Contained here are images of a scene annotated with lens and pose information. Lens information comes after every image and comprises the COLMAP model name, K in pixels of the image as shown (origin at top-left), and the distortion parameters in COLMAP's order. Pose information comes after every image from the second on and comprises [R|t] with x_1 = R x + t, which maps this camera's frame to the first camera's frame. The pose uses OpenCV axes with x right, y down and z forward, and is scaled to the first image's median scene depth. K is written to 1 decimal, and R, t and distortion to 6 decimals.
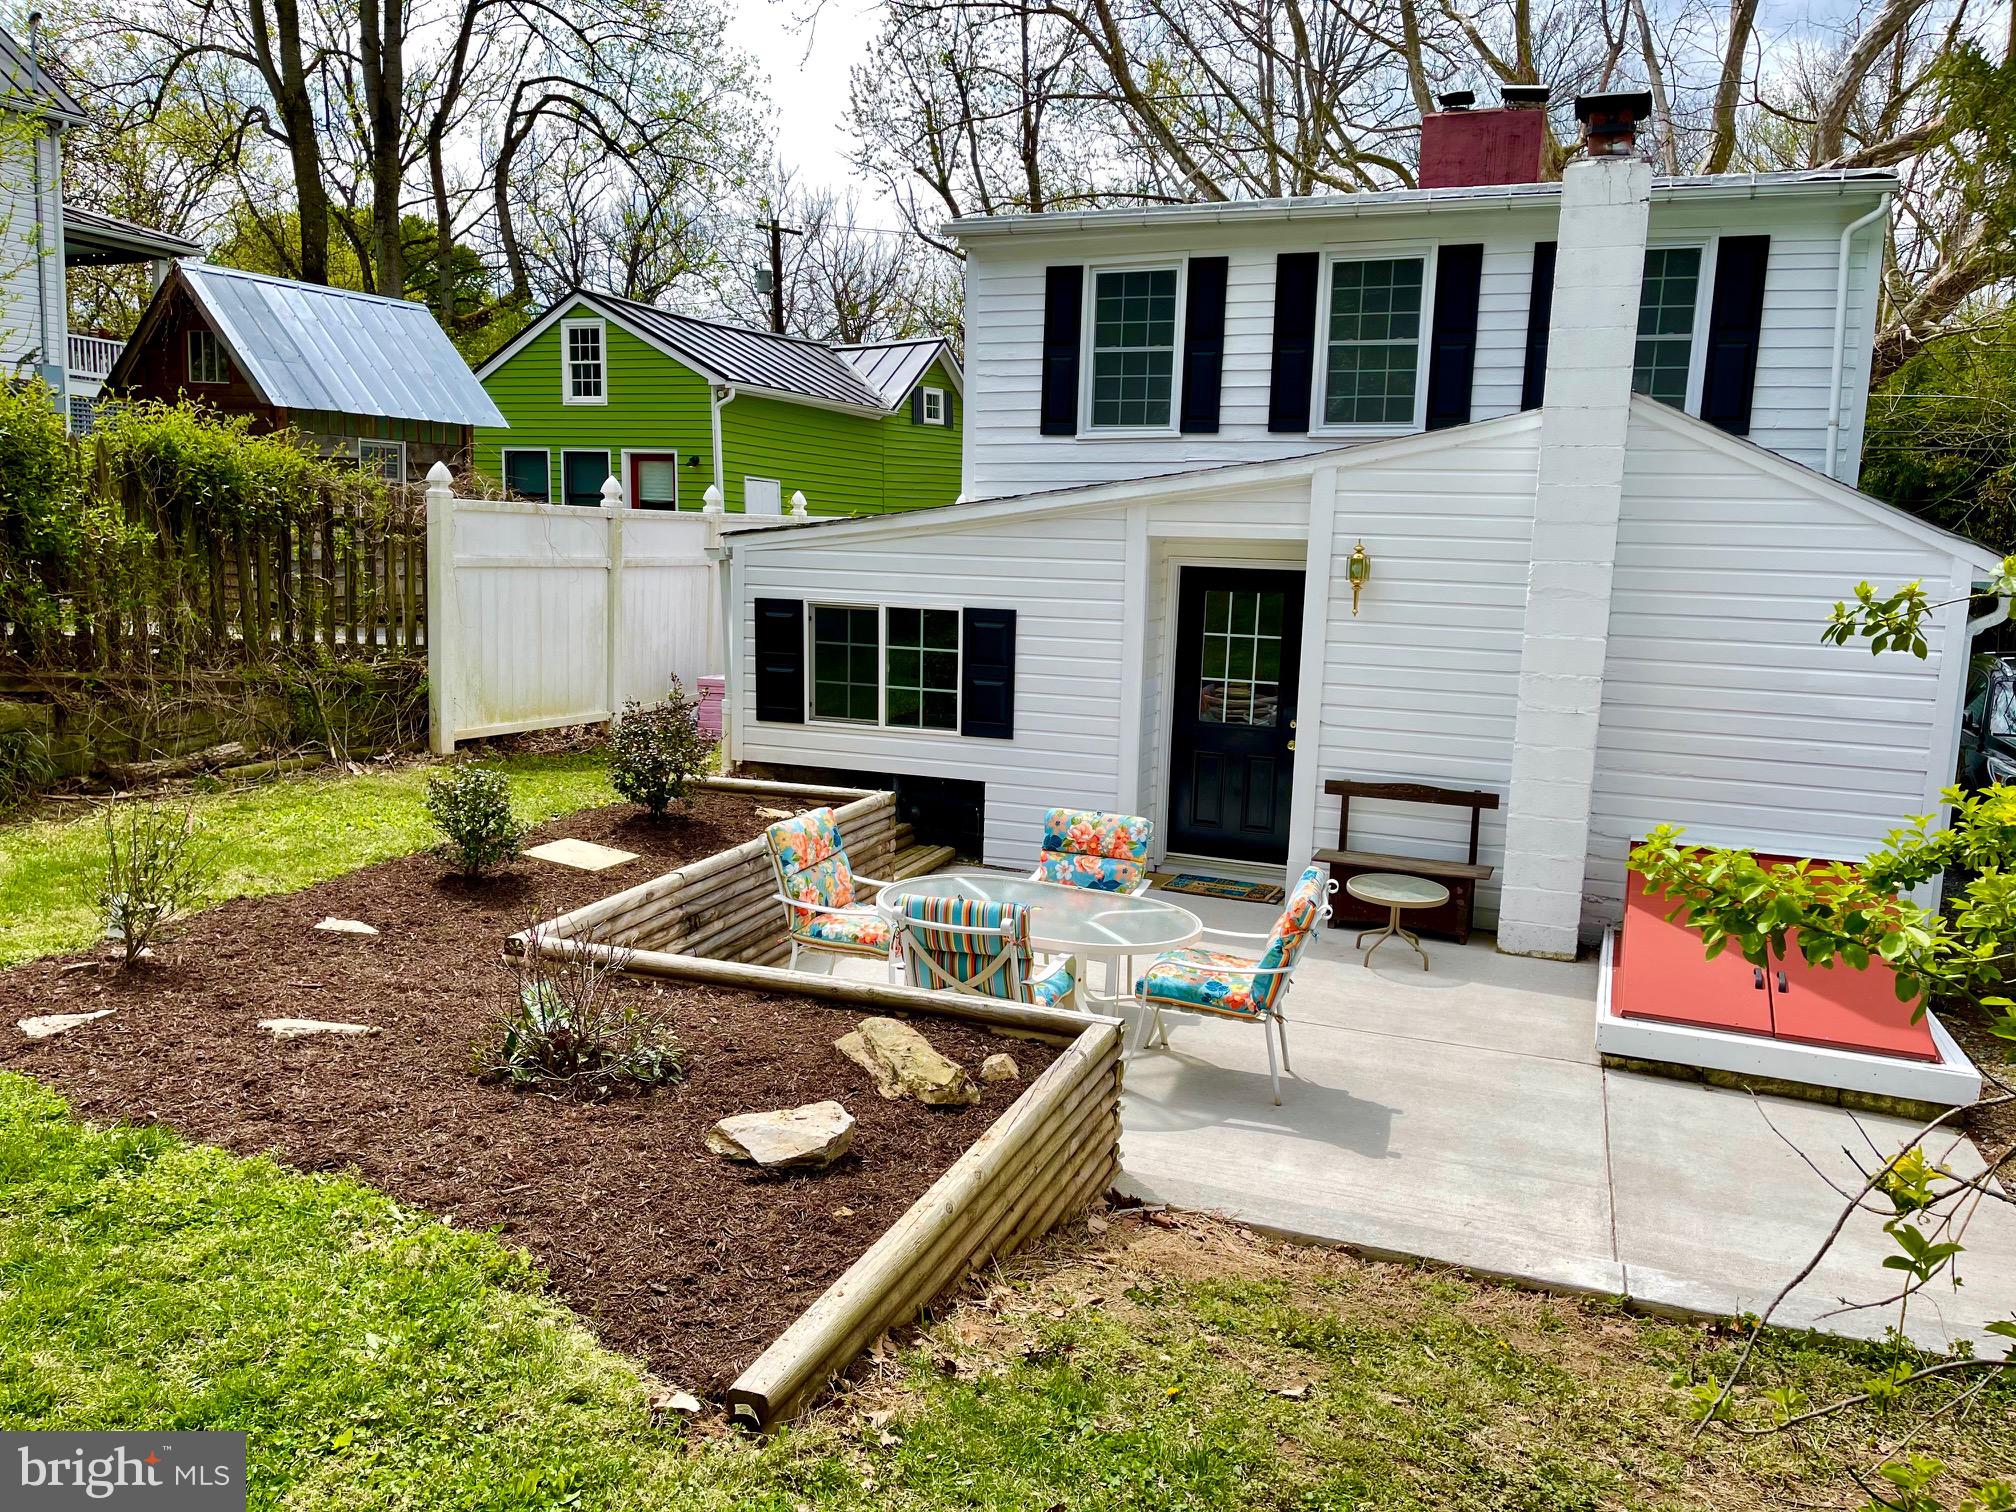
lens RADIAL K [[1504.6, 0, 1004.4], [0, 1504.6, 776.2], [0, 0, 1]] dist [0.028397, -0.017204]
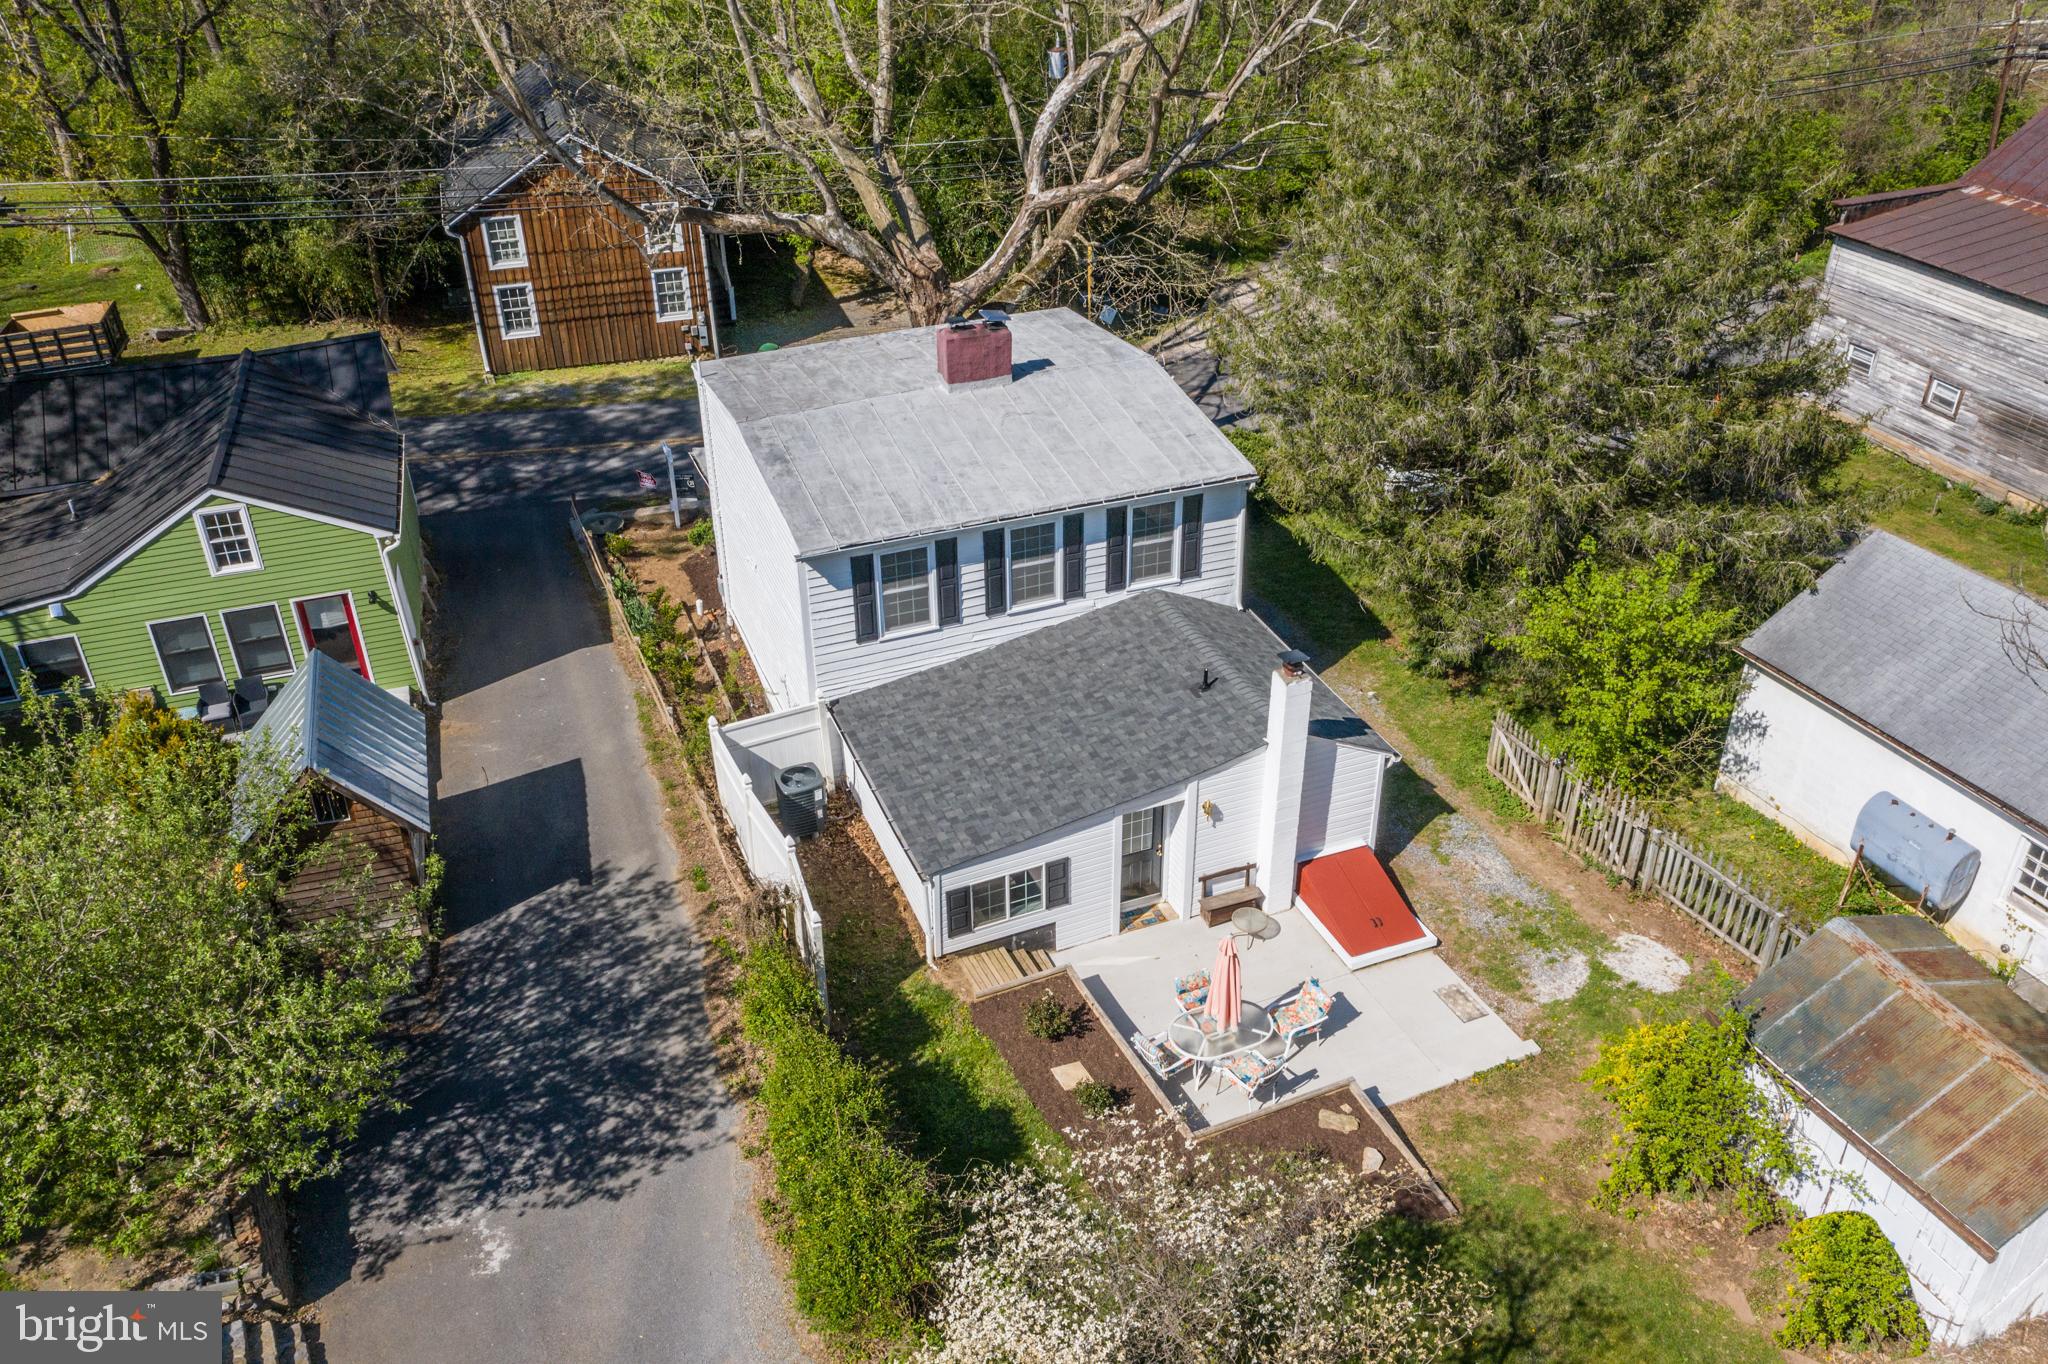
lens RADIAL K [[1596.6, 0, 1022.4], [0, 1596.6, 741.3], [0, 0, 1]] dist [-0.006153, 0.000216]
pose [[0.727557, -0.406041, 0.552984, -1.238663], [0.146217, 0.879300, 0.453269, -1.301433], [-0.670285, -0.248923, 0.699111, -0.546294]]
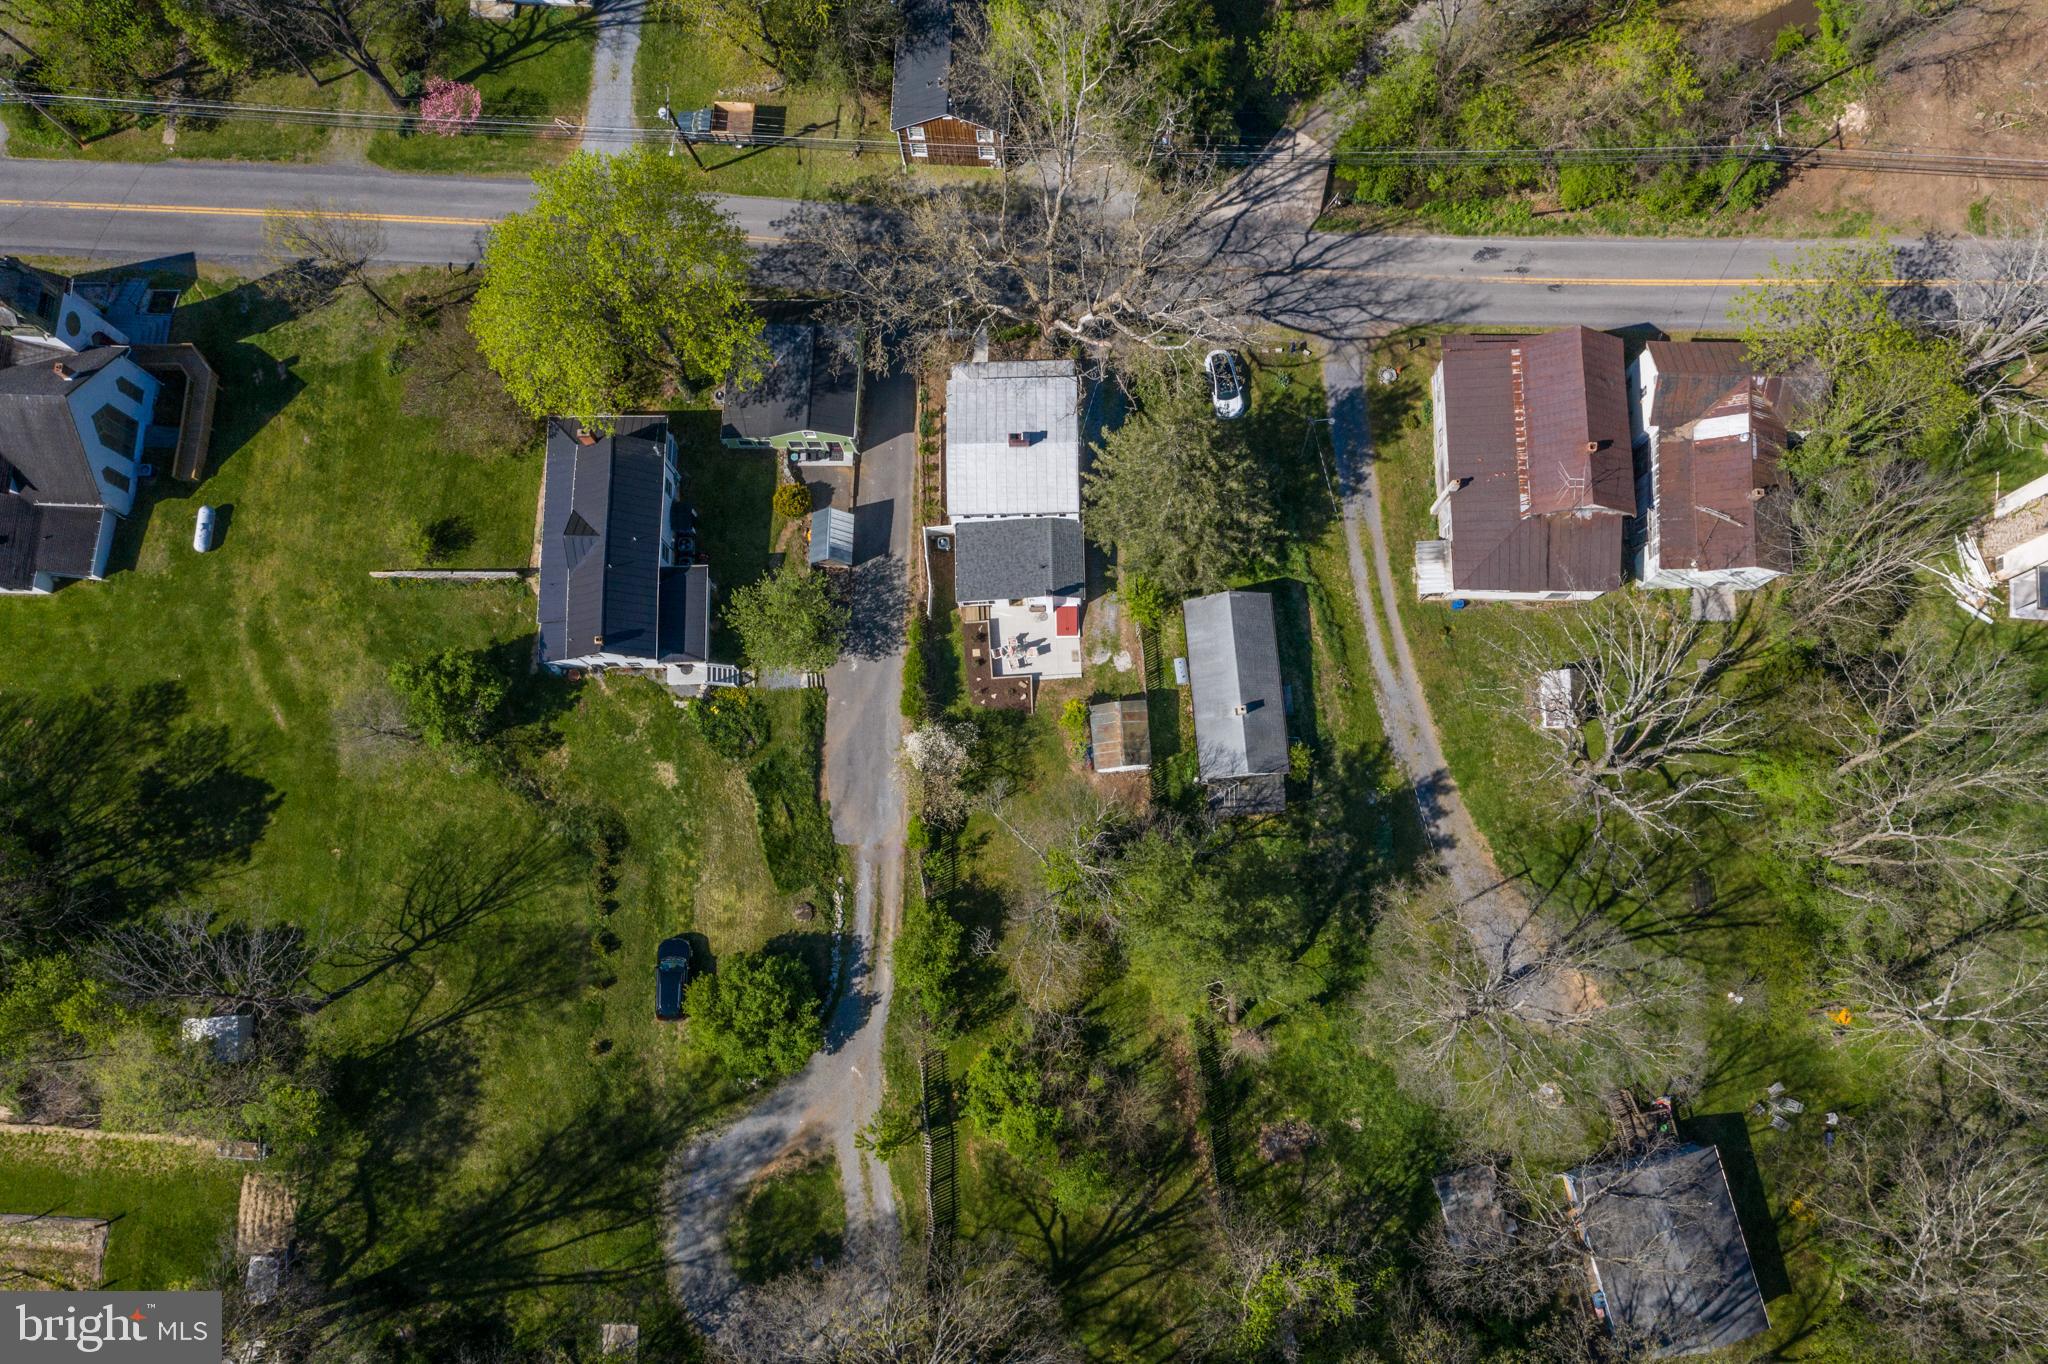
lens RADIAL K [[1596.6, 0, 1031.9], [0, 1596.6, 674.0], [0, 0, 1]] dist [-0.006153, 0.000216]
pose [[0.919660, -0.391318, 0.033108, -0.273086], [0.108730, 0.334727, 0.936021, -8.885678], [-0.377364, -0.857221, 0.350383, -2.843940]]
